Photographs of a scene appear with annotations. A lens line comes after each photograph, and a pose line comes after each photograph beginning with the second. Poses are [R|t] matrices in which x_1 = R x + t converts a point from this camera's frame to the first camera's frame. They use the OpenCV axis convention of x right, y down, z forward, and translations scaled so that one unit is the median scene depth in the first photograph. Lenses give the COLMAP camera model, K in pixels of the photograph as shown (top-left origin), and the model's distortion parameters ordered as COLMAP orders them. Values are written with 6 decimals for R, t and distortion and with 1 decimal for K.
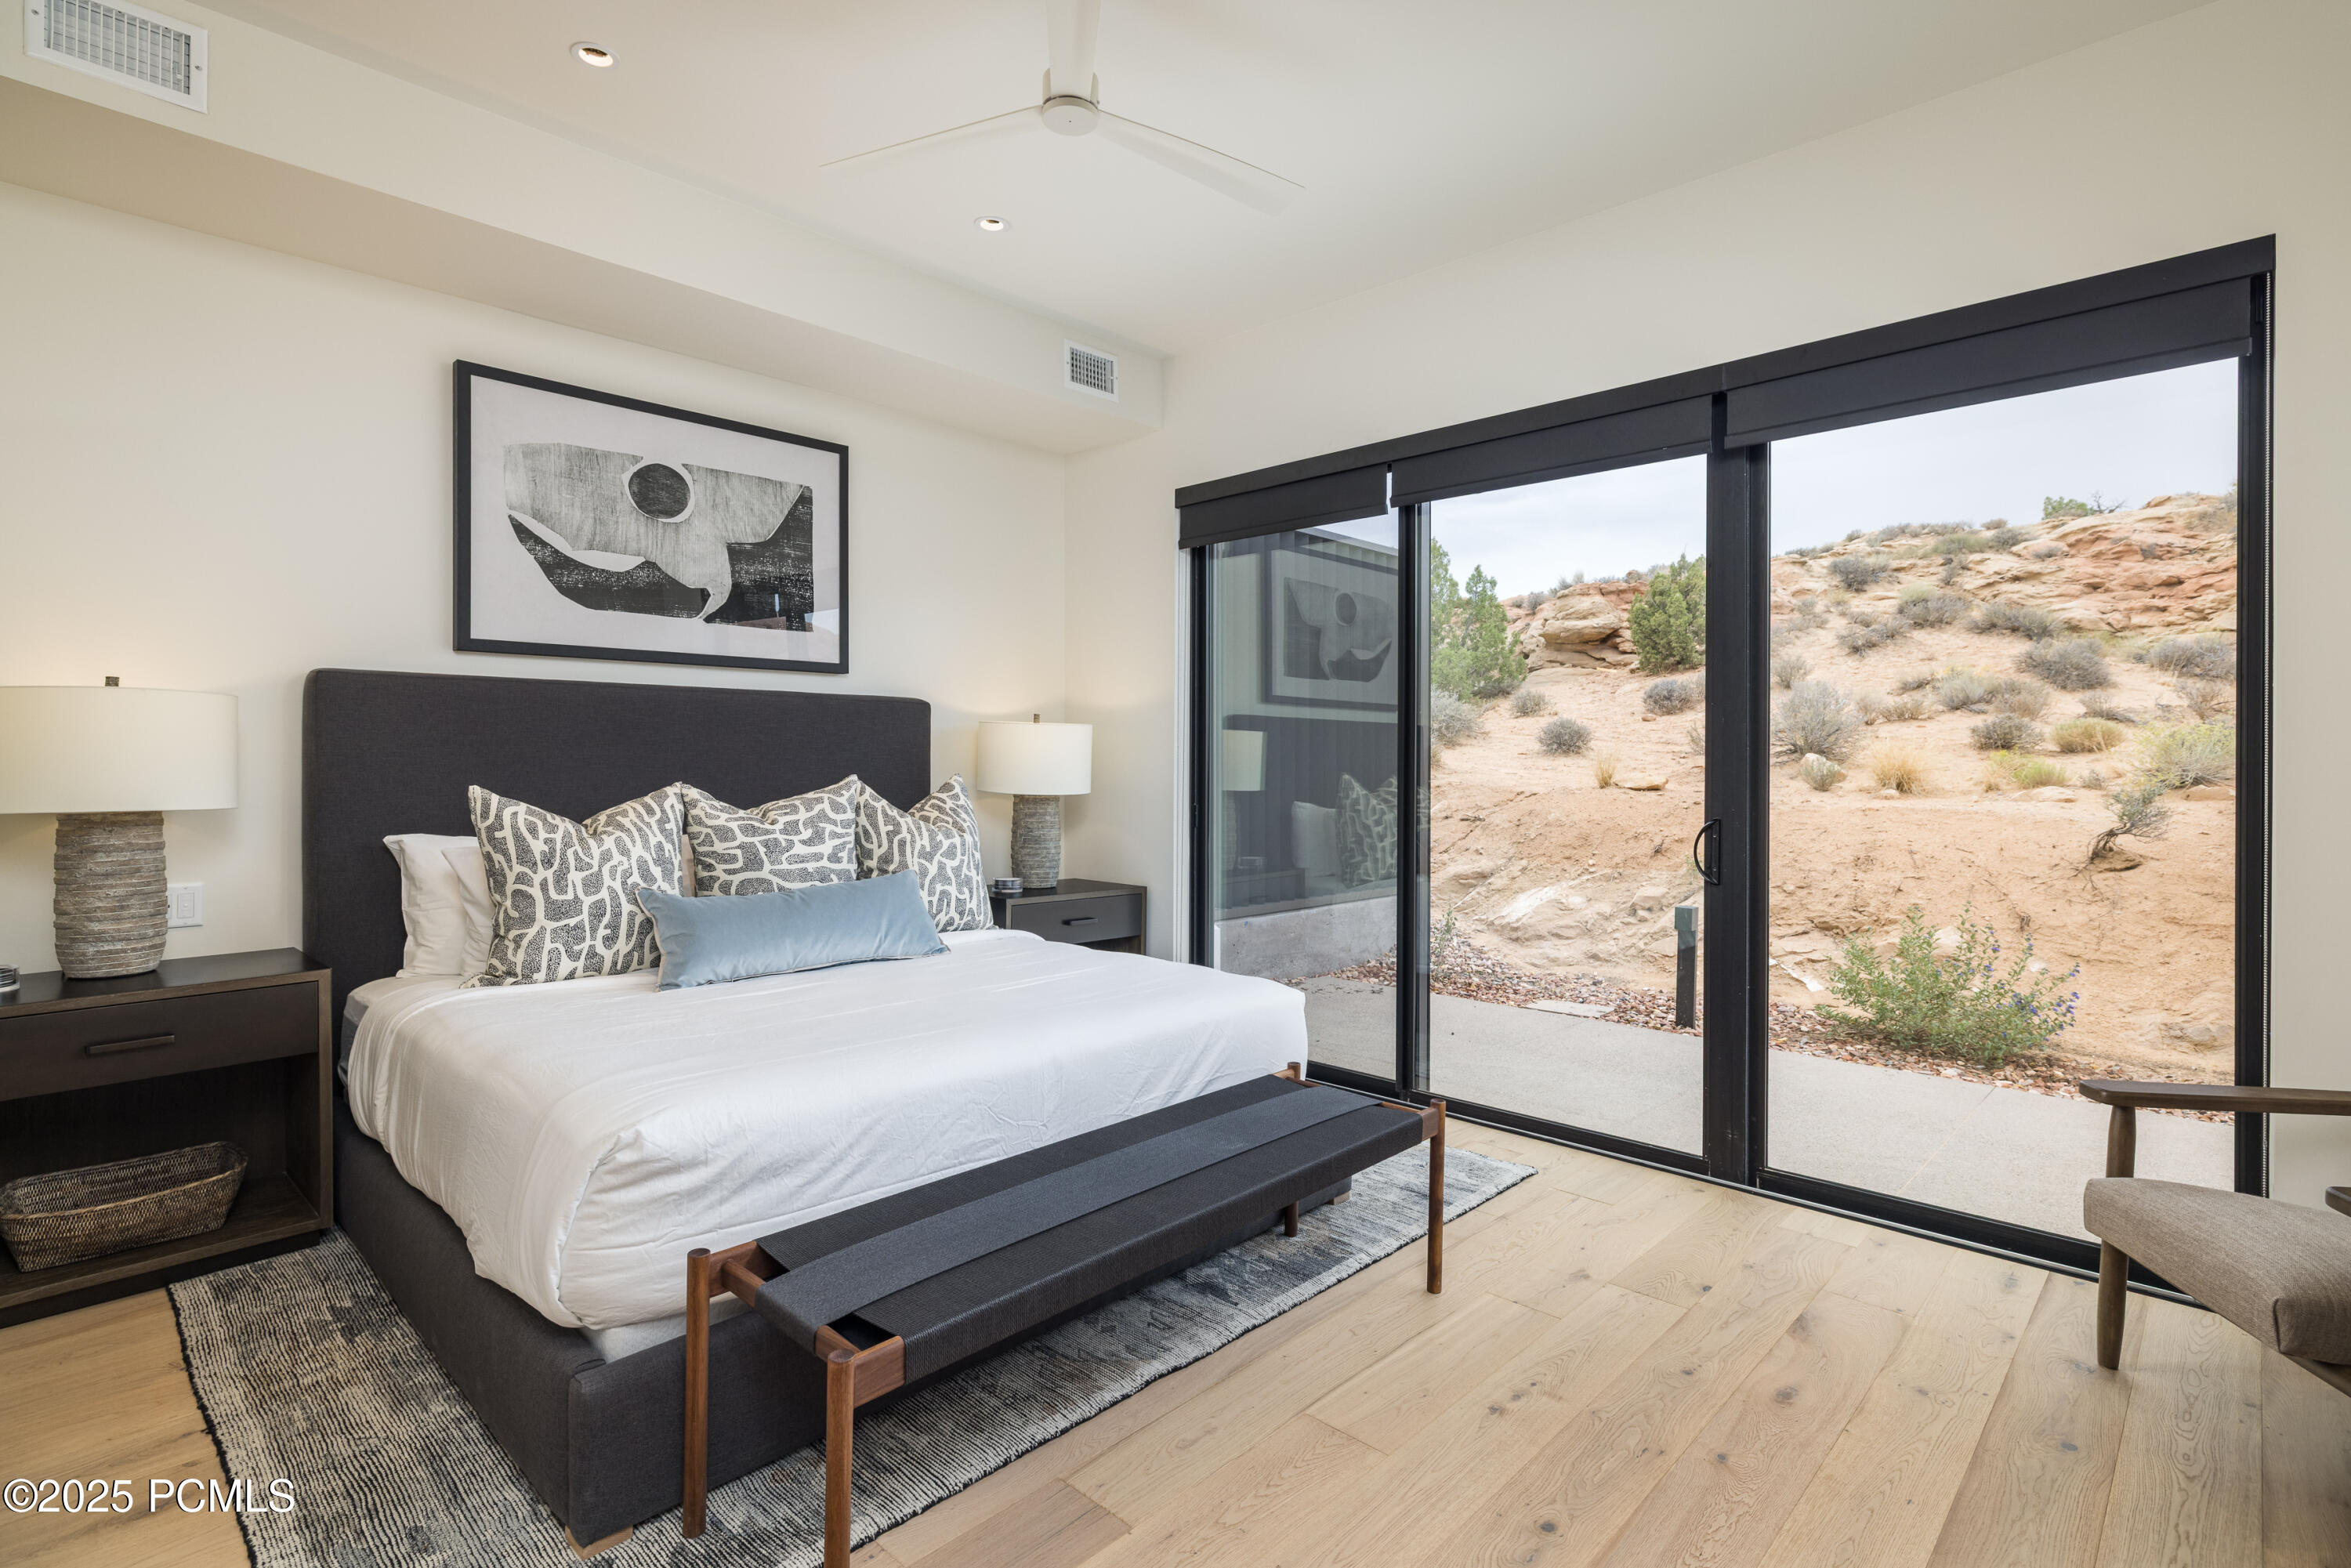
lens RADIAL K [[1131.3, 0, 1167.5], [0, 1131.3, 772.7], [0, 0, 1]] dist [-0.002773, -0.000240]
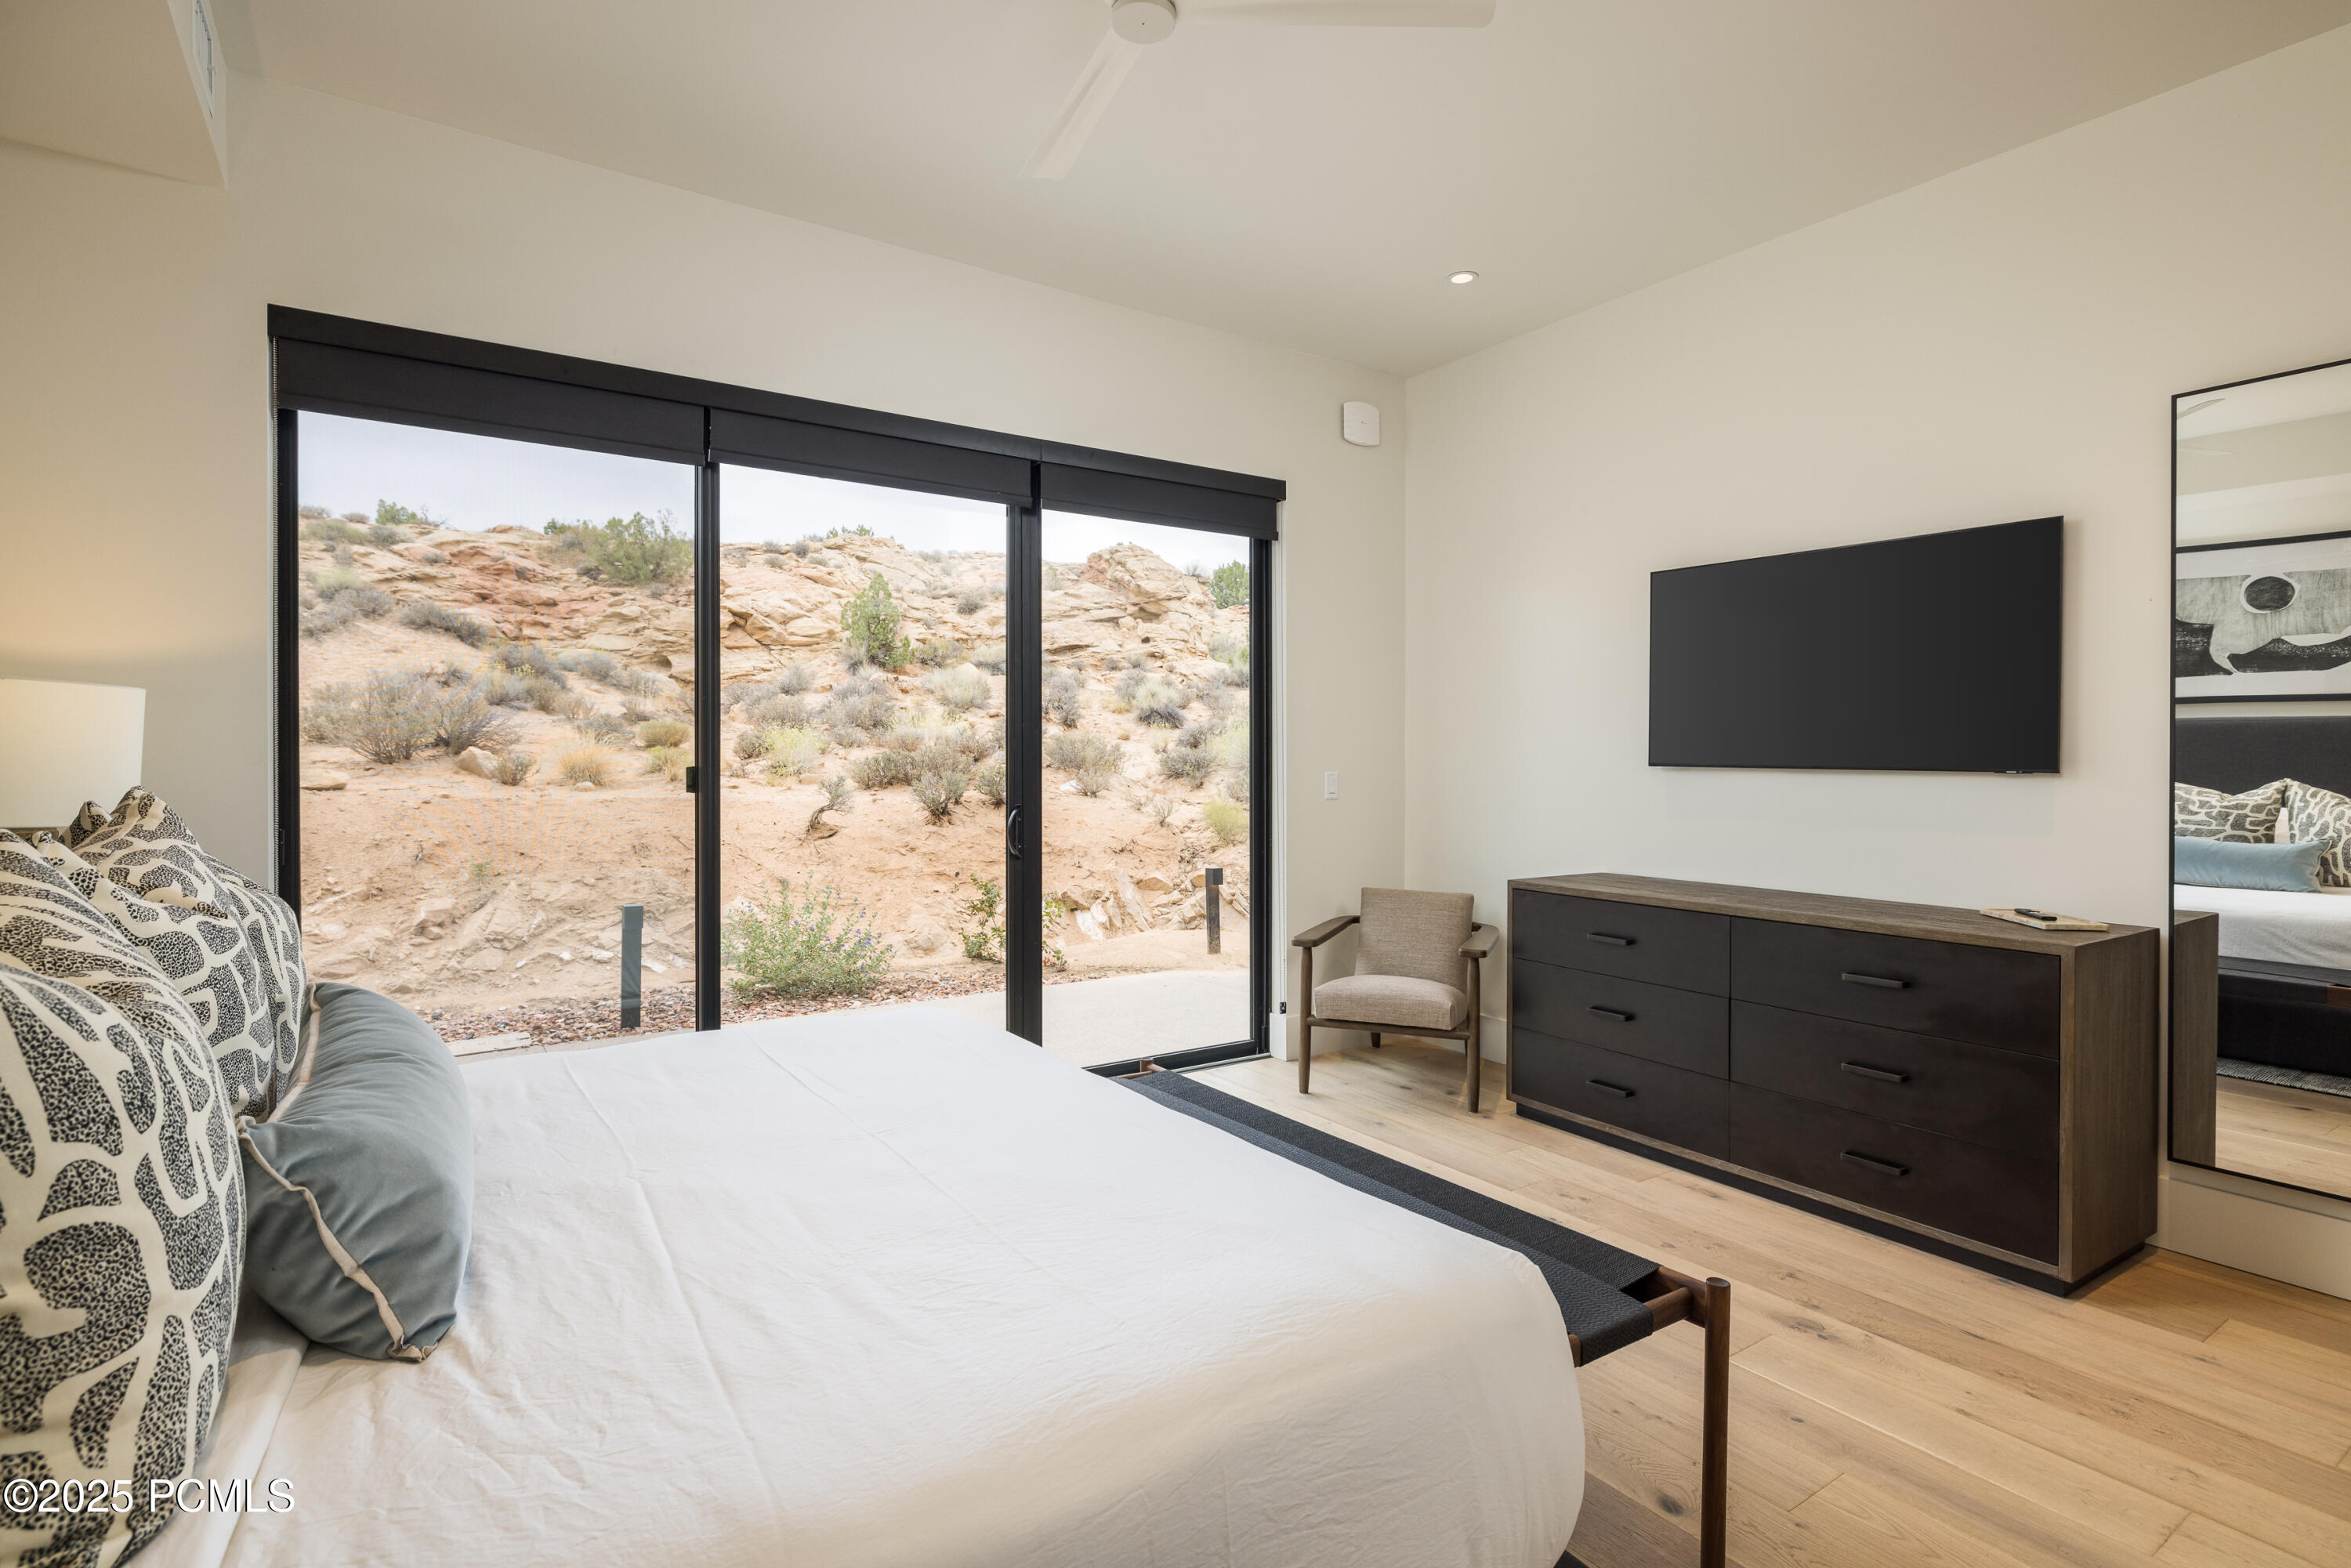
lens RADIAL K [[1131.3, 0, 1166.5], [0, 1131.3, 771.6], [0, 0, 1]] dist [-0.002773, -0.000240]
pose [[0.207080, -0.014047, 0.978223, -0.297338], [0.007809, 0.999889, 0.012705, -0.004283], [-0.978293, 0.005008, 0.207167, 0.254568]]
